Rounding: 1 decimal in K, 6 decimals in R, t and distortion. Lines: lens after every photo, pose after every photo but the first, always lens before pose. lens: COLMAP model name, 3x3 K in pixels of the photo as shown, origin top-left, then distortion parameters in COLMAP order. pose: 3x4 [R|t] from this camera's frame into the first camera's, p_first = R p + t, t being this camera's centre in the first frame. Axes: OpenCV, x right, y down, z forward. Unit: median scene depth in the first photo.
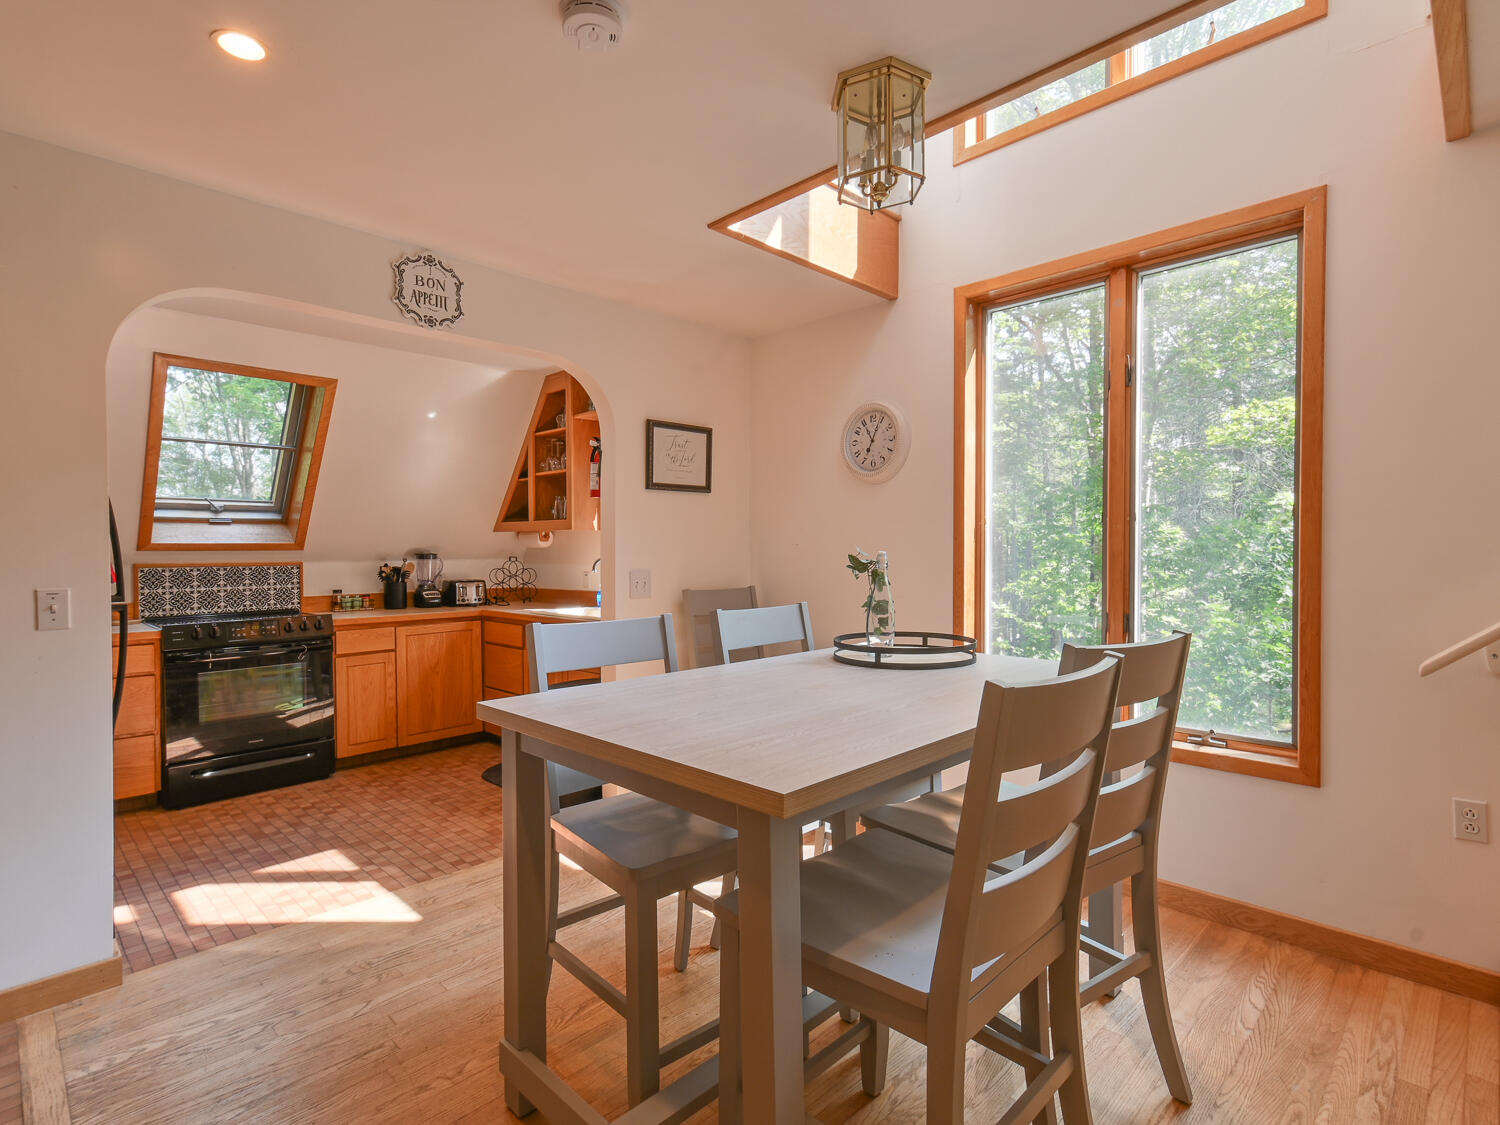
lens RADIAL K [[783.5, 0, 745.8], [0, 783.5, 565.5], [0, 0, 1]] dist [-0.009586, -0.000089]
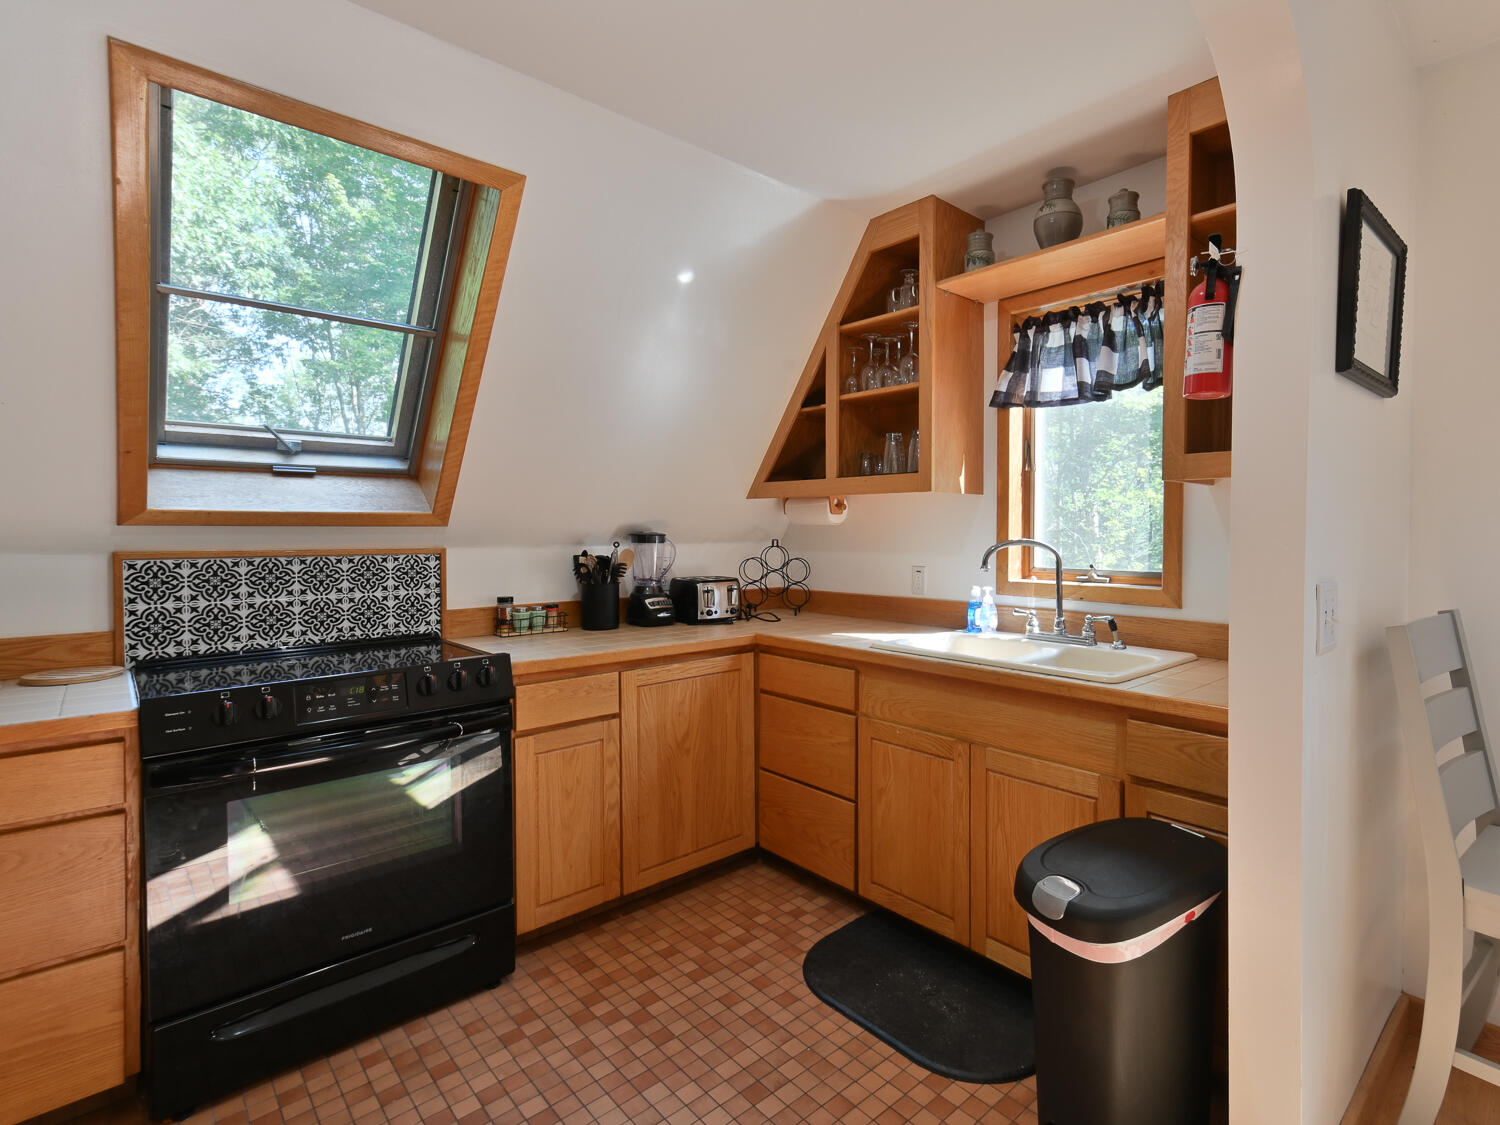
lens RADIAL K [[650.0, 0, 755.2], [0, 650.0, 547.6], [0, 0, 1]] dist [0.001045, -0.000598]
pose [[0.999528, 0.006729, -0.029991, -0.343315], [-0.006491, 0.999947, 0.008025, -0.009938], [0.030044, -0.007826, 0.999518, 0.560790]]
